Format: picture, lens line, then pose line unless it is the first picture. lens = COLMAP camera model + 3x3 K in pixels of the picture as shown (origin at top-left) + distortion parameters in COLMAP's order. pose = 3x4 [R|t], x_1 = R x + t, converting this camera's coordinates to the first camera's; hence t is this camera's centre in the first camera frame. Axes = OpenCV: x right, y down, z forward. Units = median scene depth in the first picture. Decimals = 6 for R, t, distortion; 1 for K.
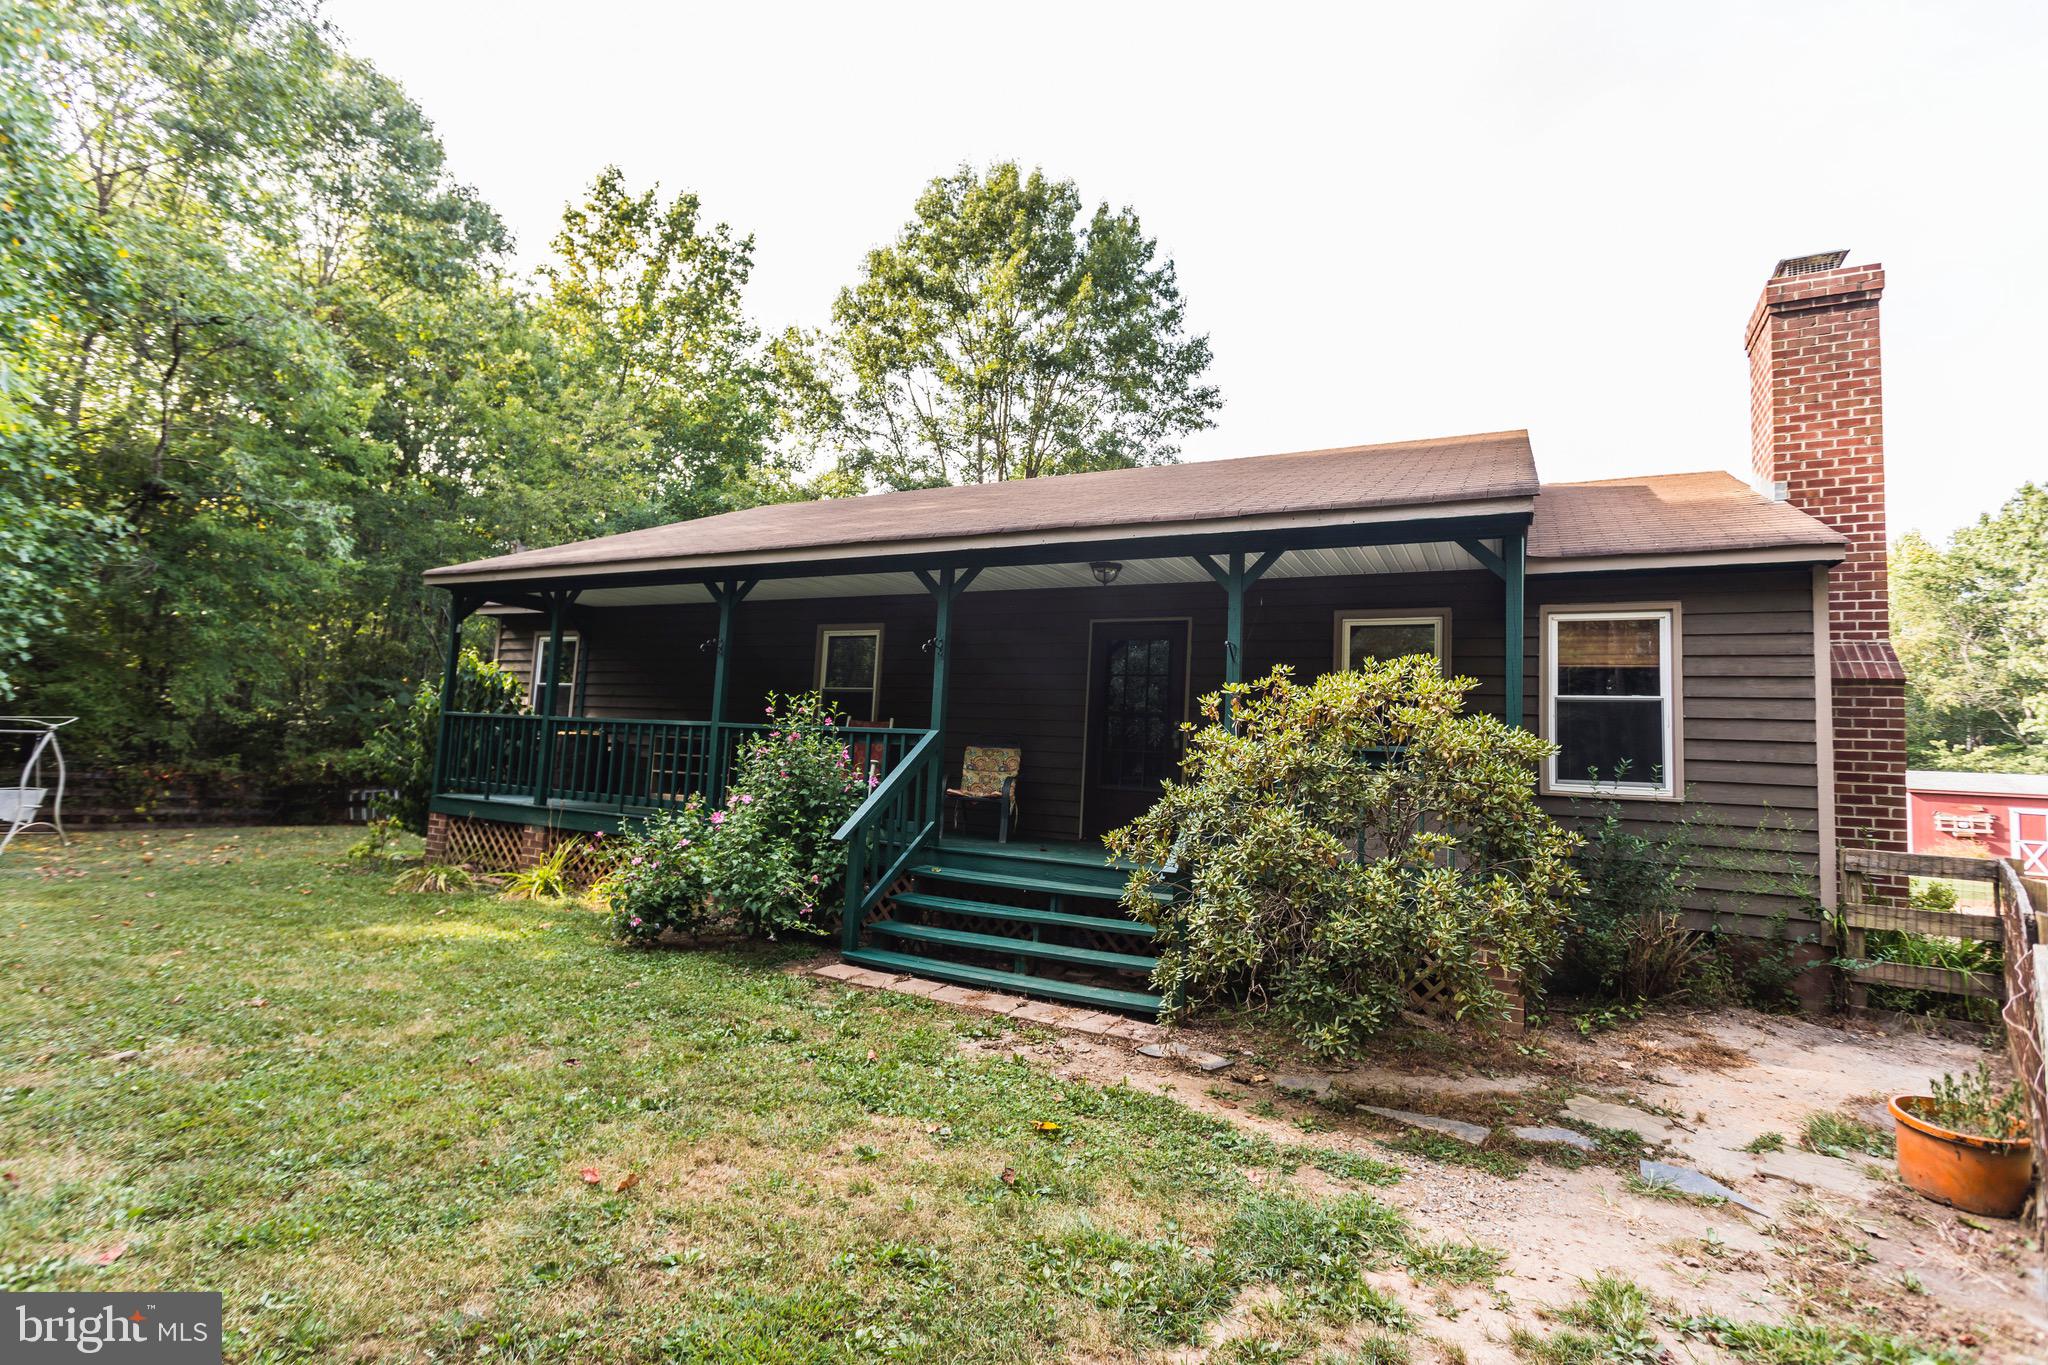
lens RADIAL K [[959.0, 0, 1008.7], [0, 959.0, 675.9], [0, 0, 1]] dist [0.001311, 0.000908]
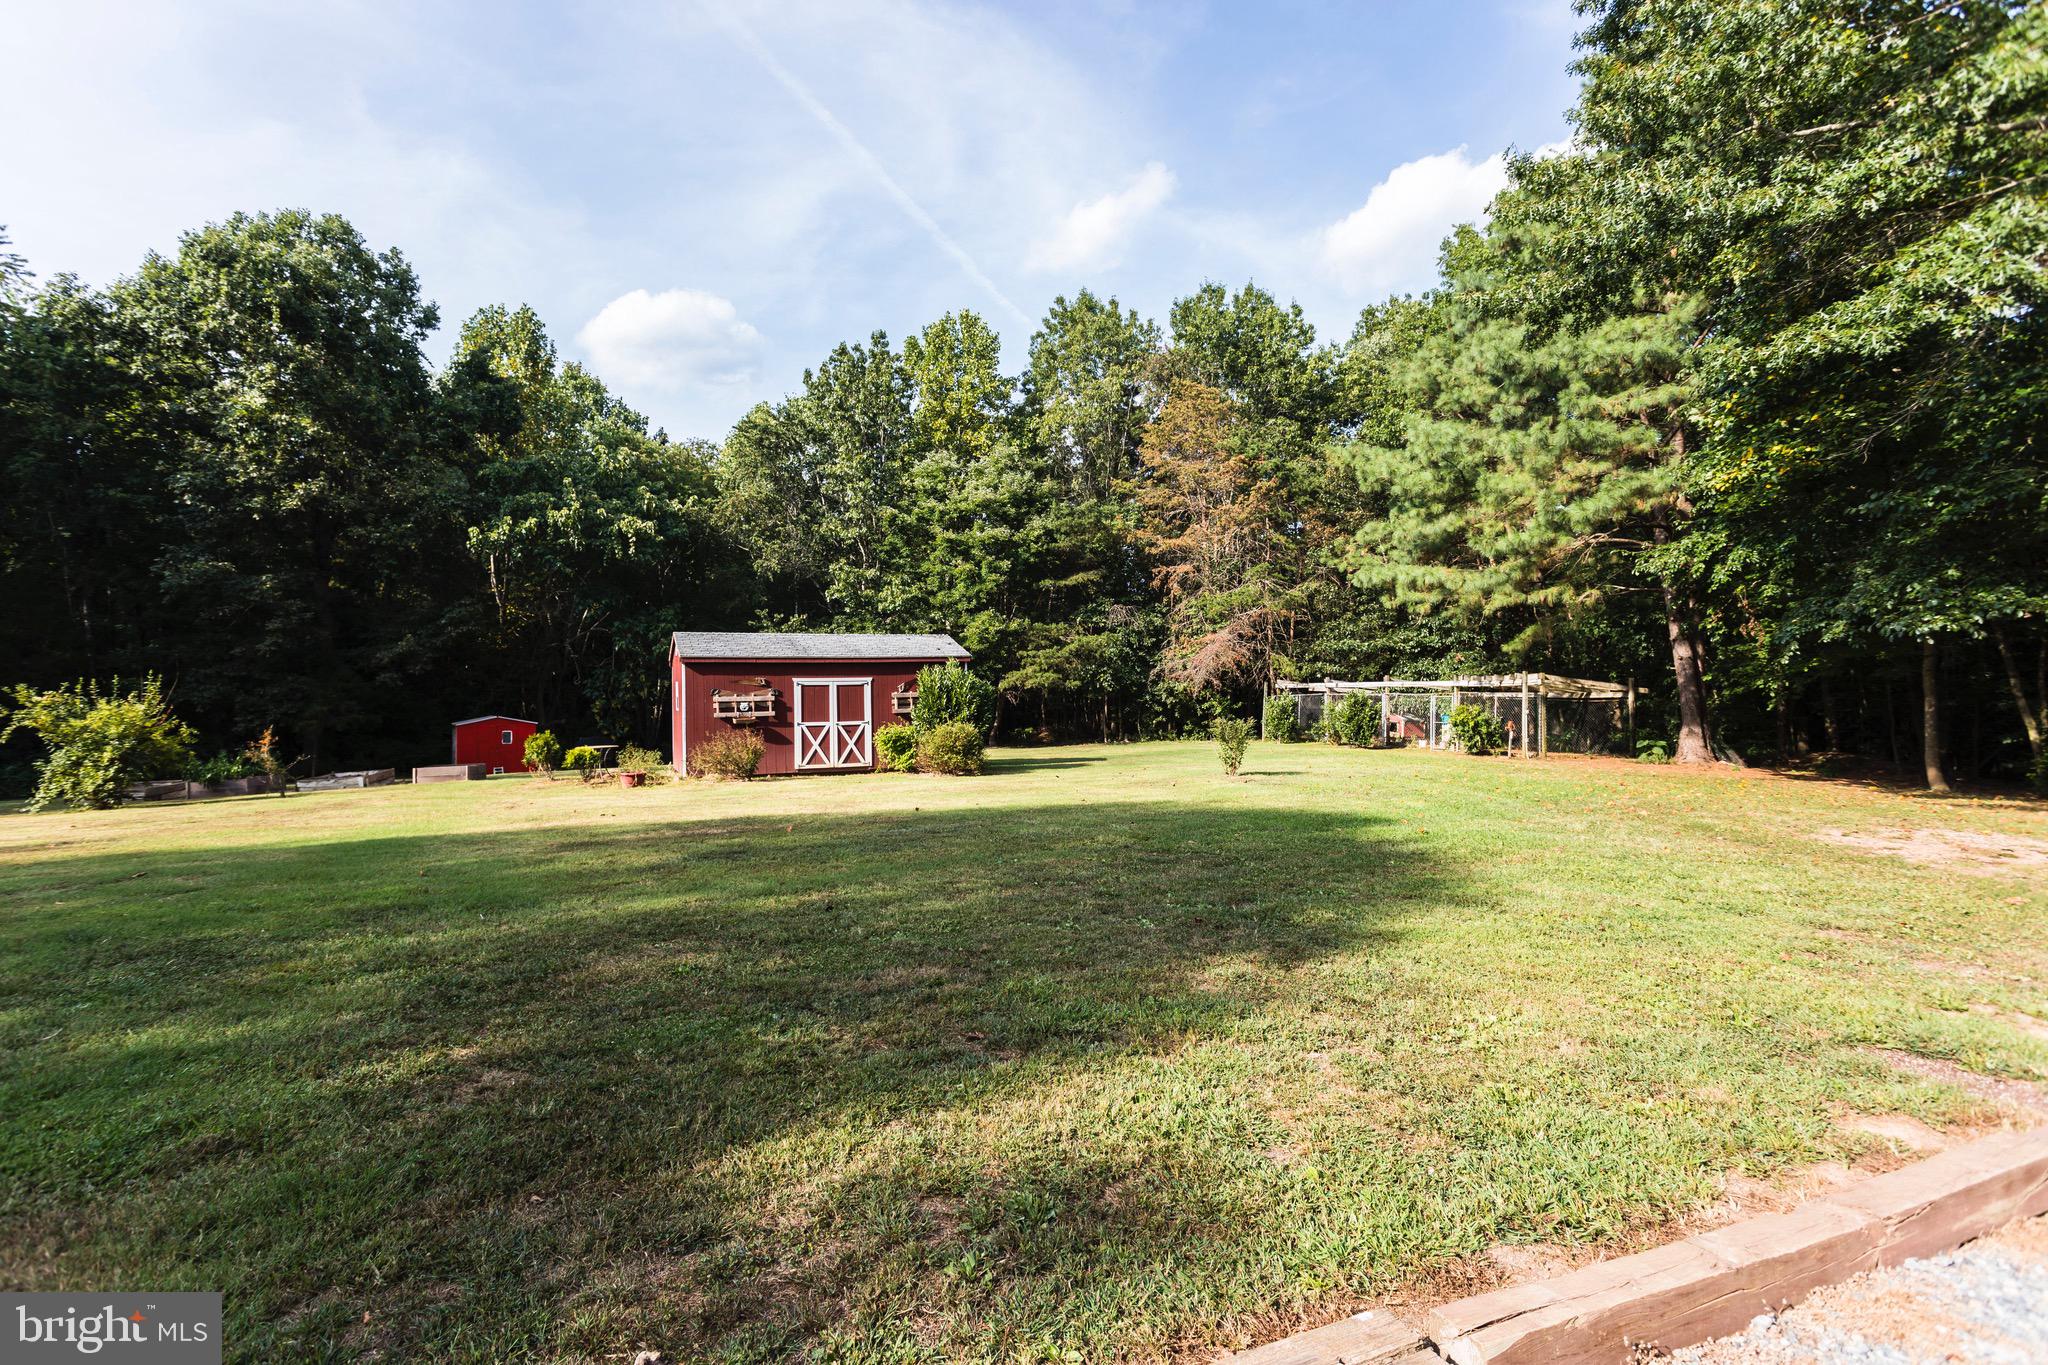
lens RADIAL K [[959.0, 0, 1008.7], [0, 959.0, 675.9], [0, 0, 1]] dist [0.001311, 0.000908]
pose [[0.563572, -0.049839, 0.824562, 1.509691], [-0.033430, 0.995985, 0.083049, 0.196710], [-0.825390, -0.074369, 0.559643, 1.302420]]
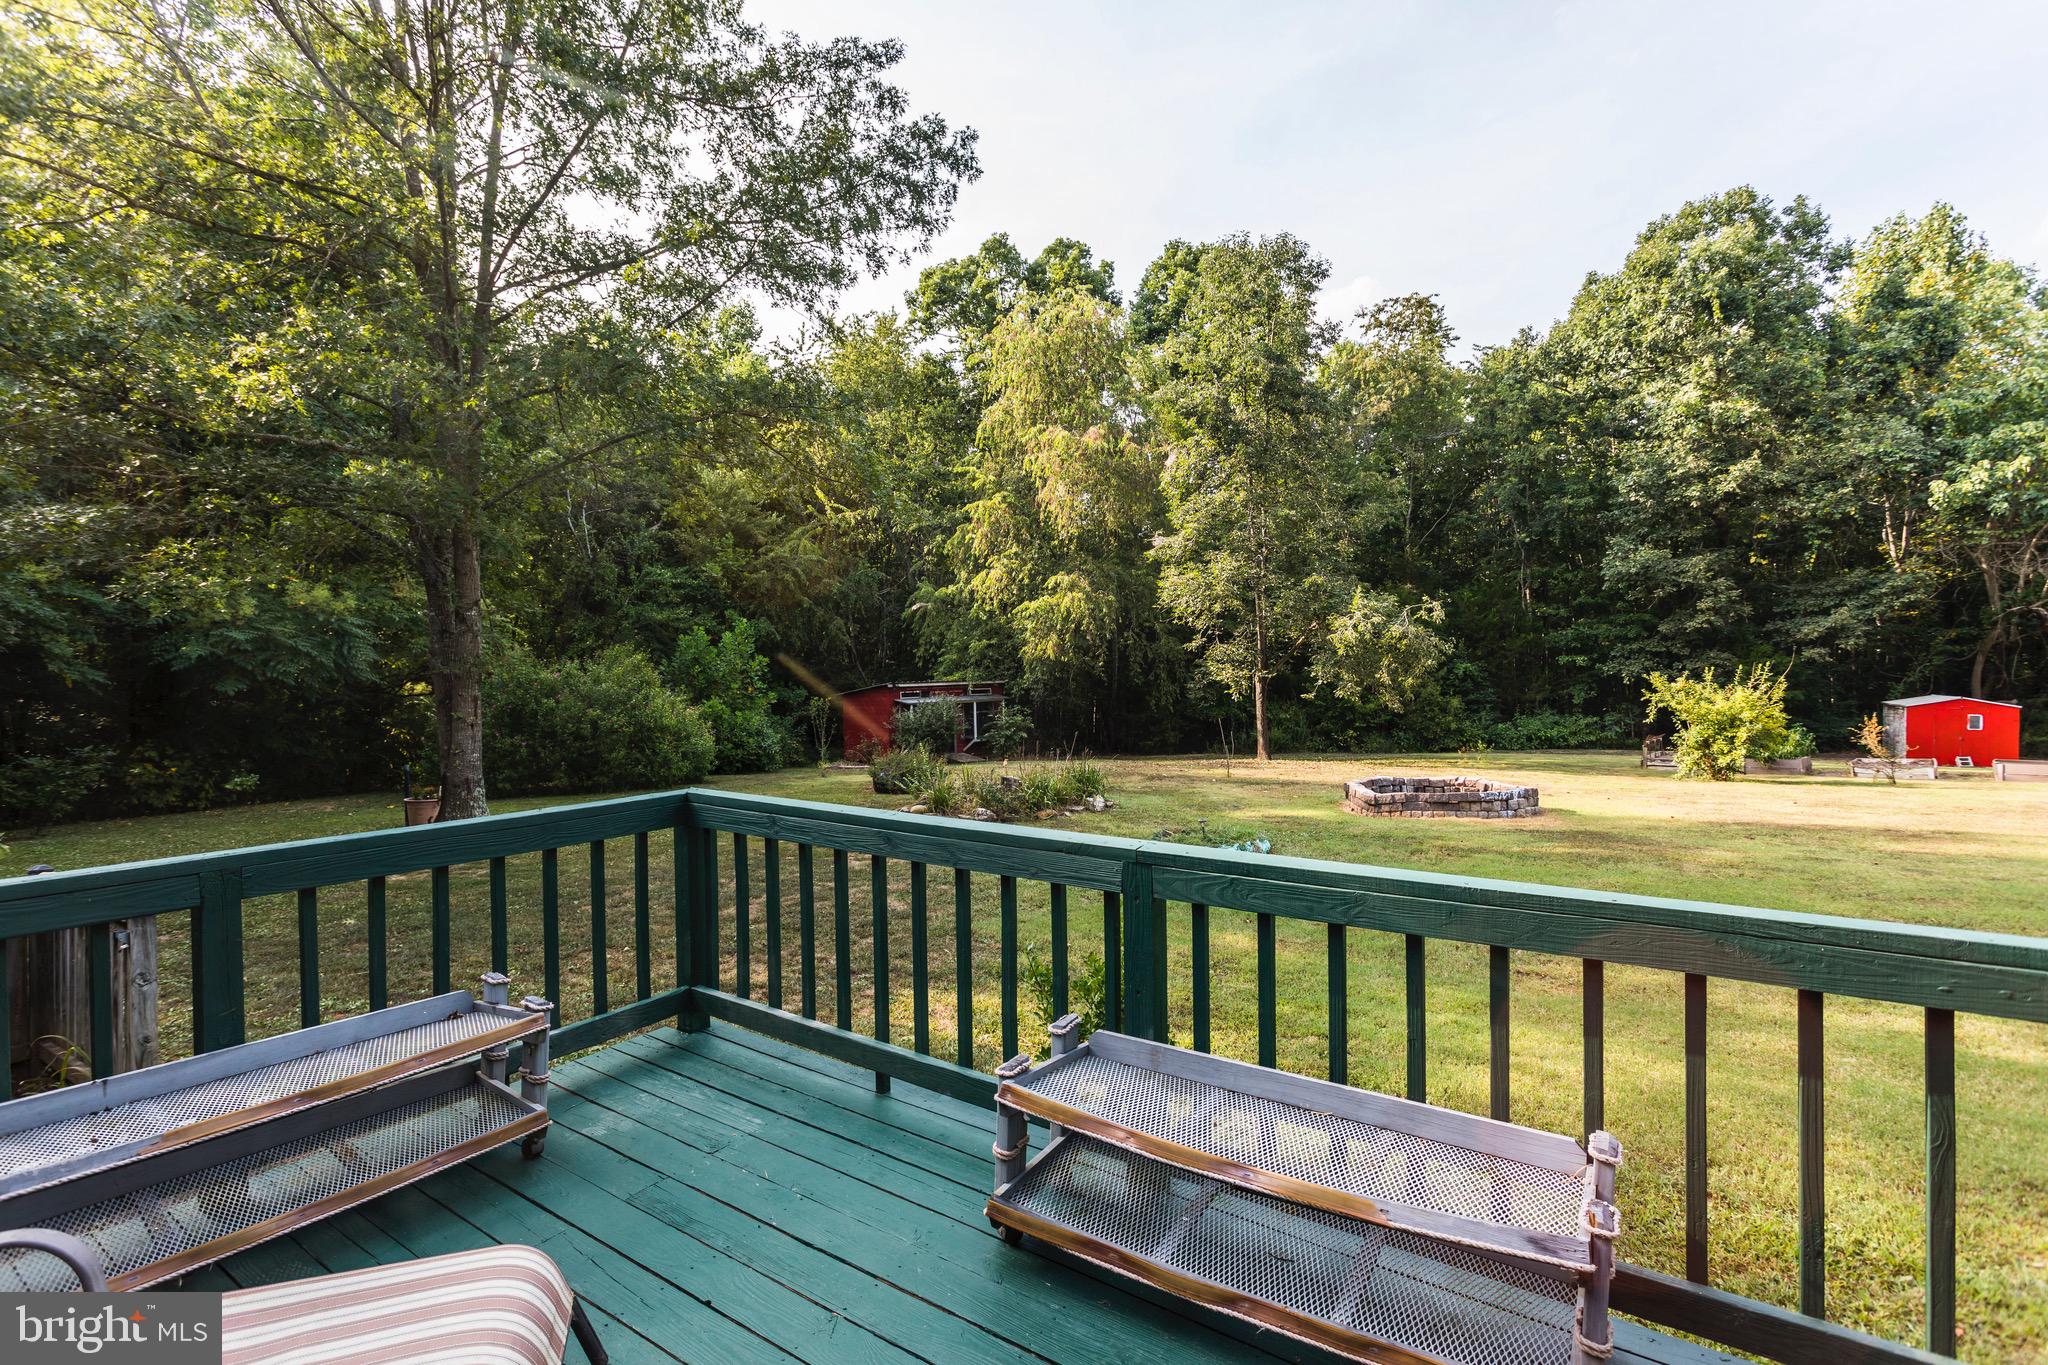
lens RADIAL K [[955.4, 0, 1016.9], [0, 955.4, 675.9], [0, 0, 1]] dist [0.007199, 0.000330]
pose [[0.990324, -0.065524, -0.122333, 0.845064], [0.077713, 0.992178, 0.097686, 0.113235], [0.114975, -0.106247, 0.987670, 1.471640]]
